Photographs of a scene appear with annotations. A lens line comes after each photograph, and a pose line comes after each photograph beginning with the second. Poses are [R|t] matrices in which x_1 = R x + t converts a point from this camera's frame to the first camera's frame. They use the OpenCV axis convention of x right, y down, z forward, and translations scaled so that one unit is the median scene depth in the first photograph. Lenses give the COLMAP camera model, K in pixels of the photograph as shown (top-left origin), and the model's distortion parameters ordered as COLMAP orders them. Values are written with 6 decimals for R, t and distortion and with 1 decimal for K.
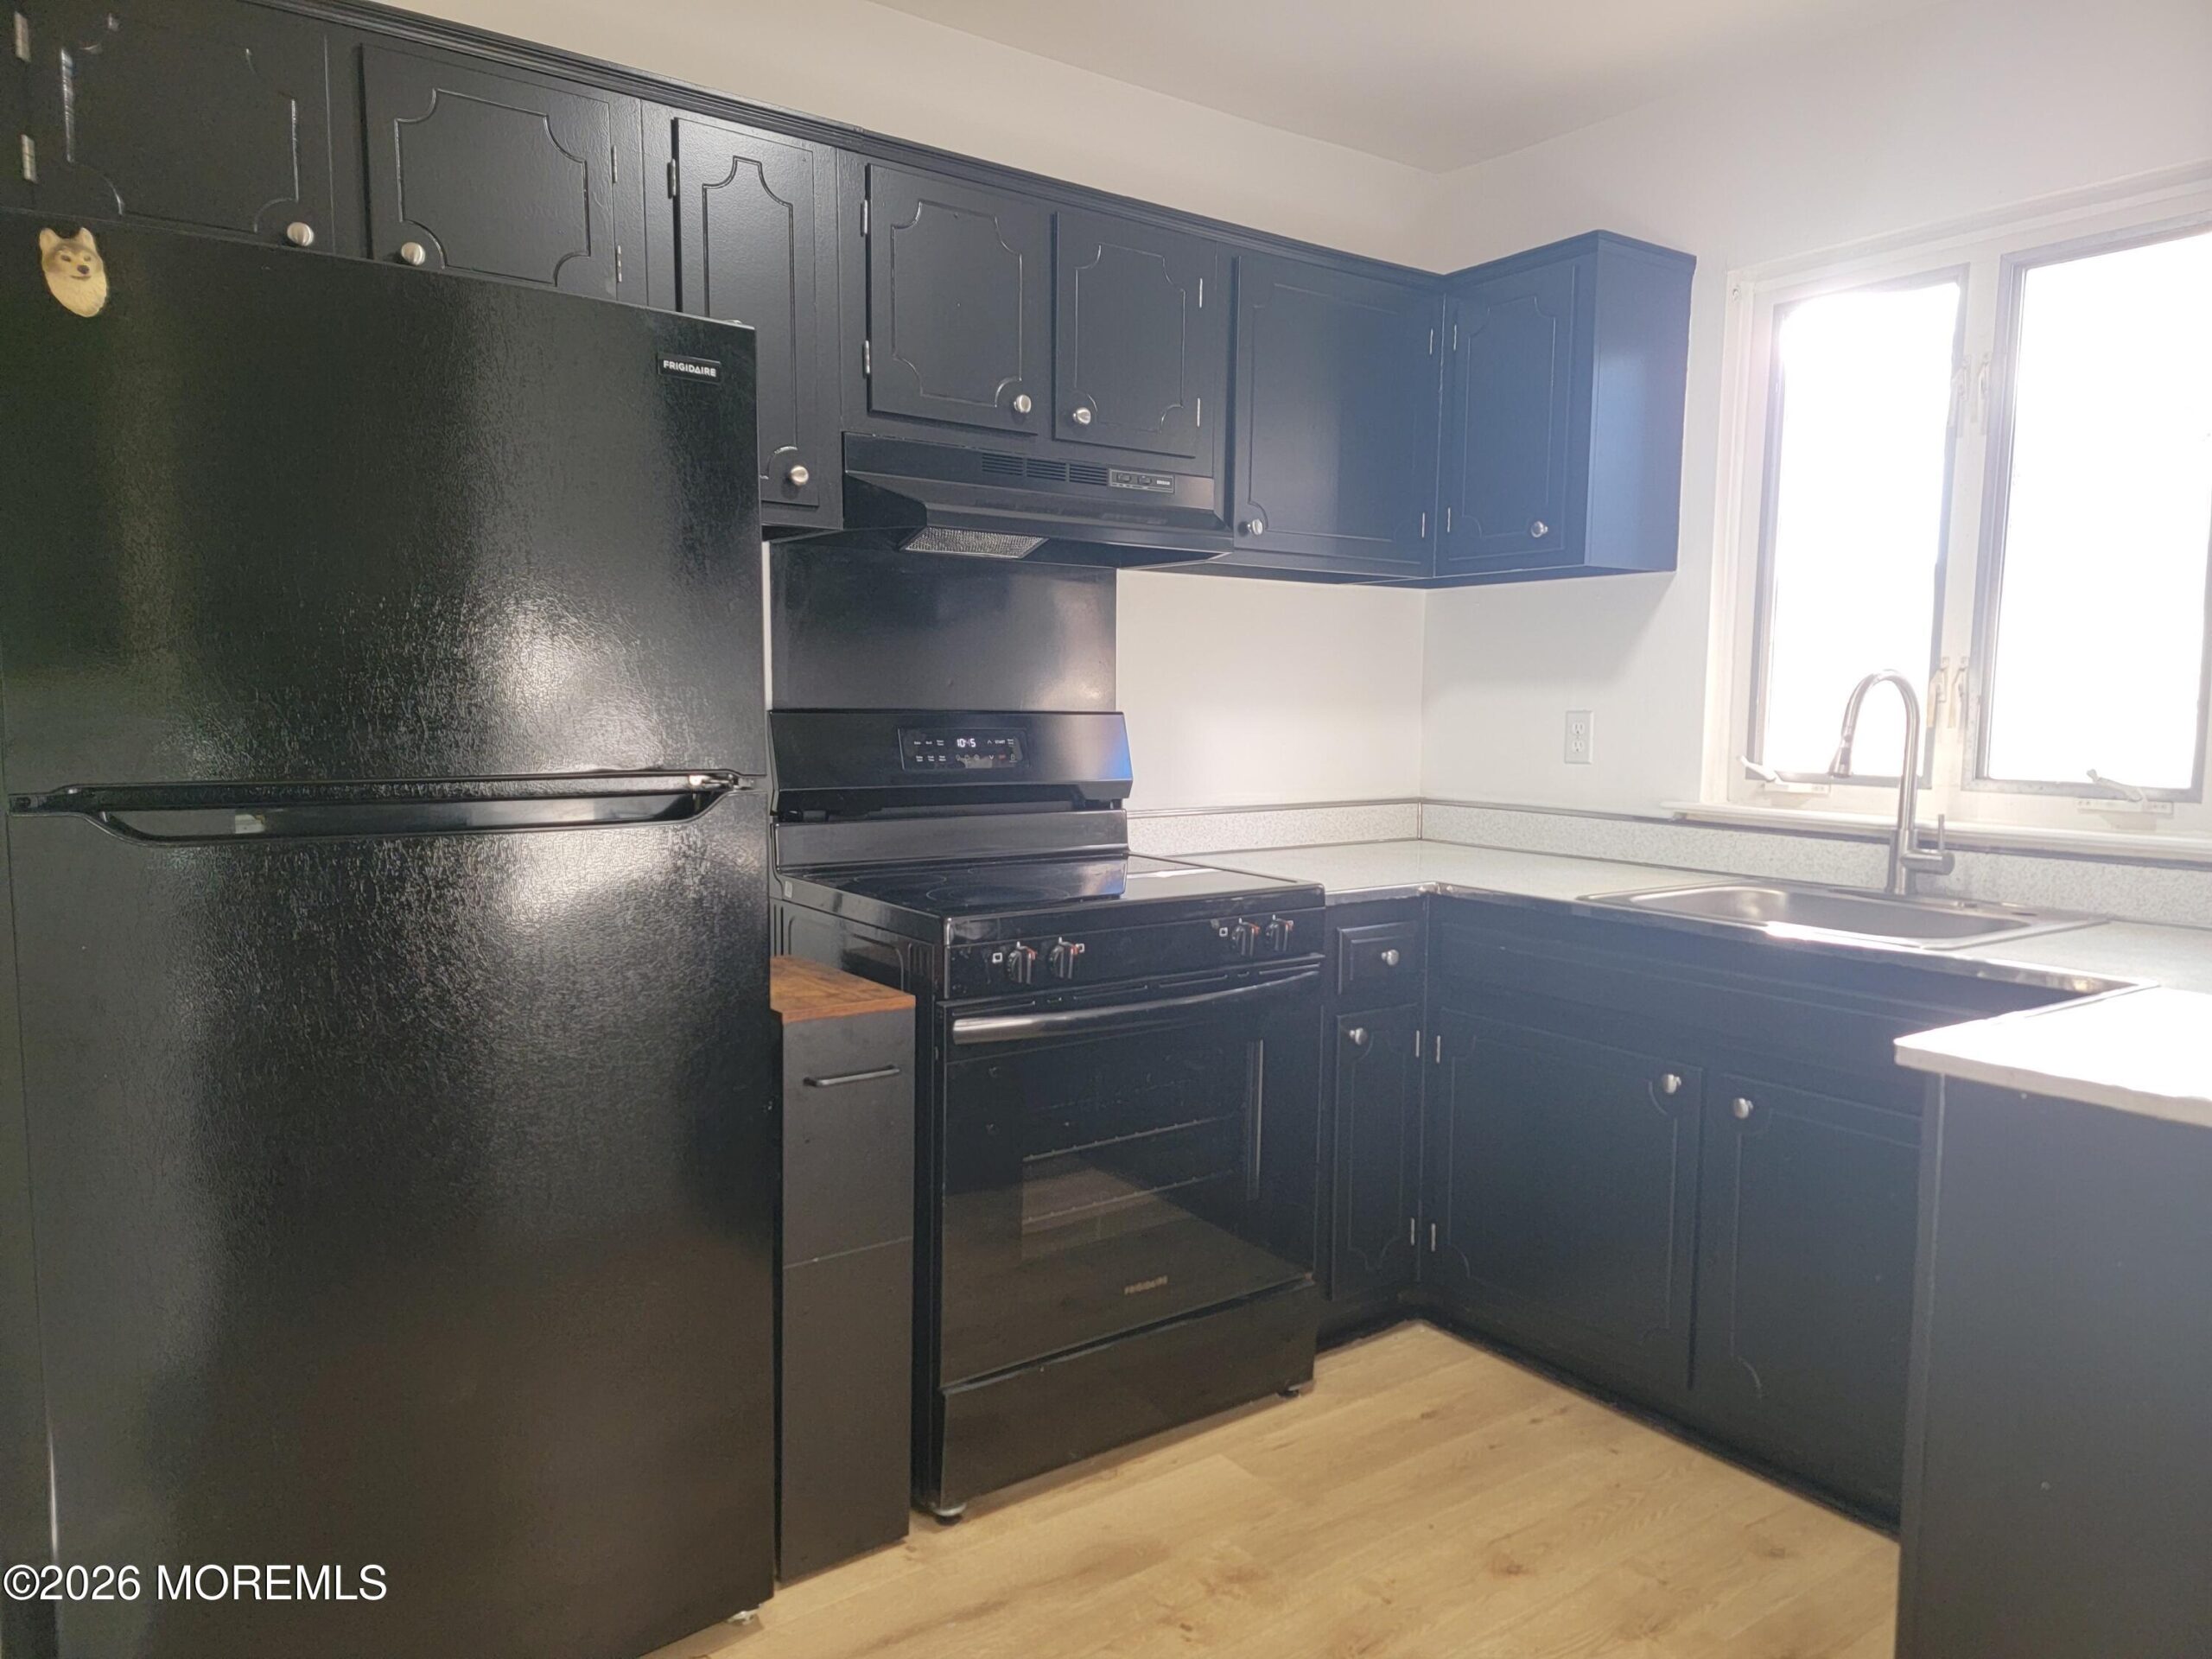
lens RADIAL K [[1532.5, 0, 1131.1], [0, 1532.5, 844.3], [0, 0, 1]] dist [0.078799, -0.075838]
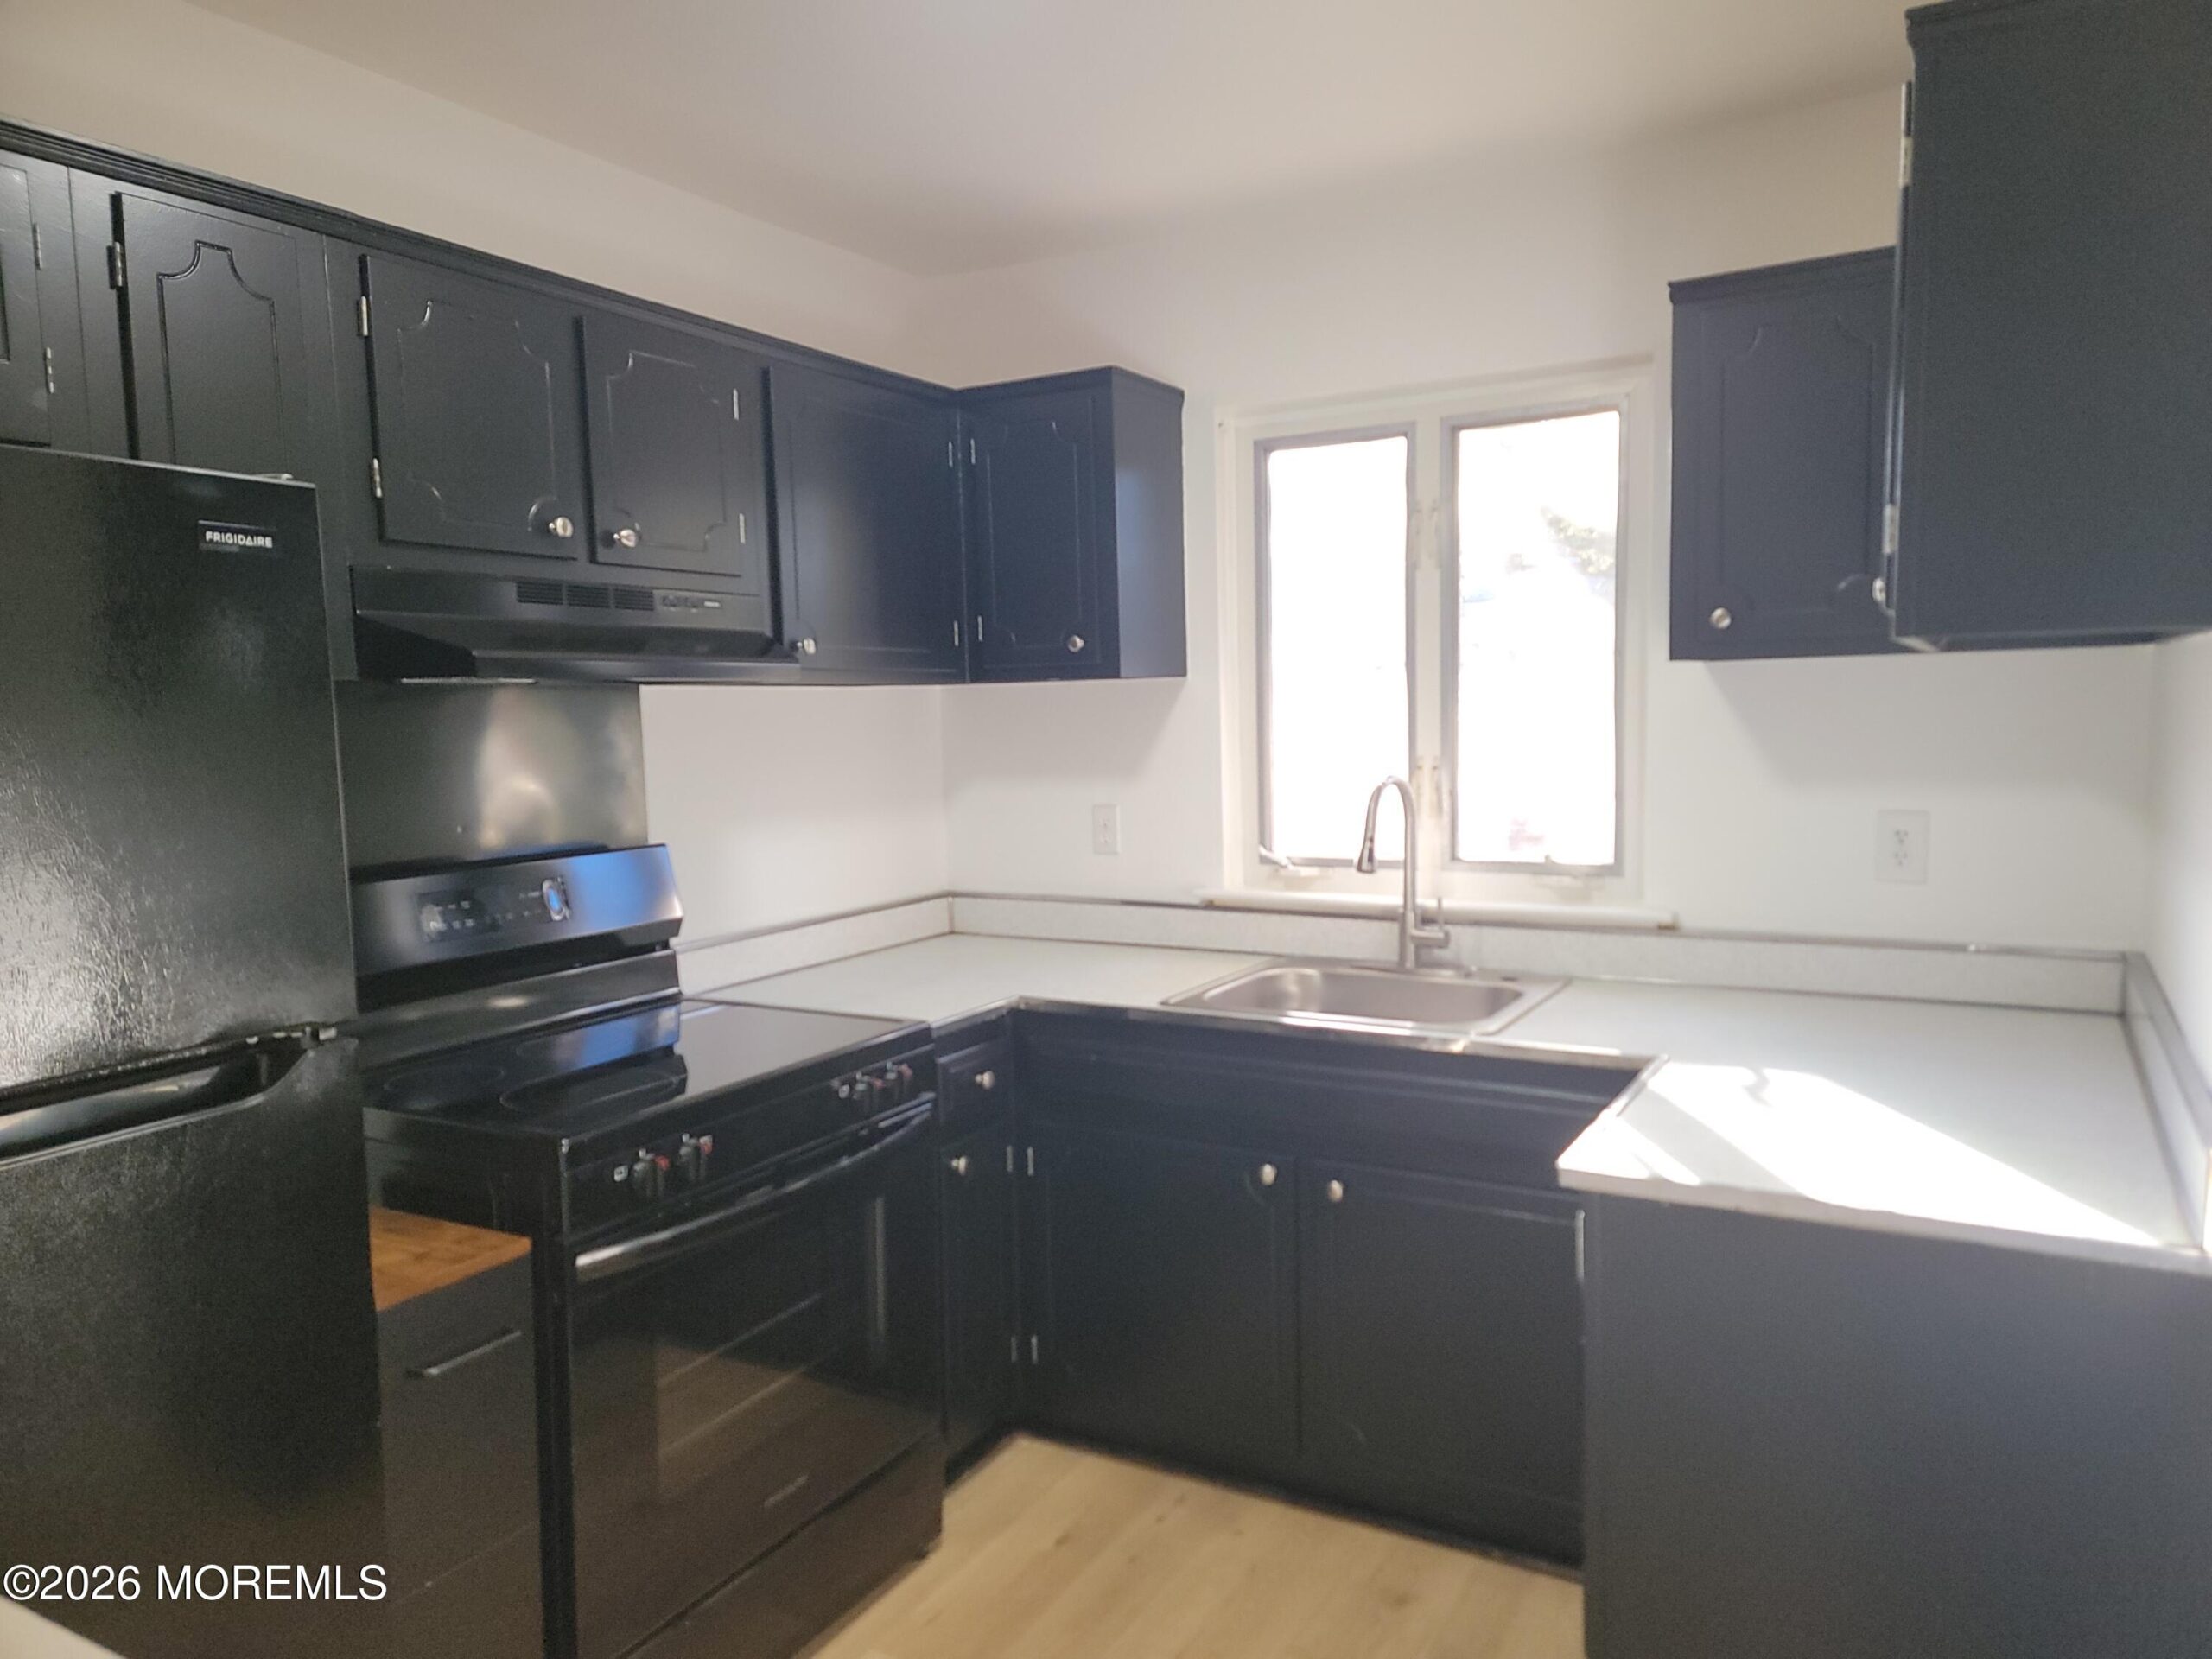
lens RADIAL K [[1523.2, 0, 1175.9], [0, 1523.2, 819.6], [0, 0, 1]] dist [0.085935, -0.077662]
pose [[0.904752, -0.063727, 0.421144, -0.130594], [0.074275, 0.997200, -0.008672, -0.079862], [-0.419412, 0.039126, 0.906952, 0.046223]]
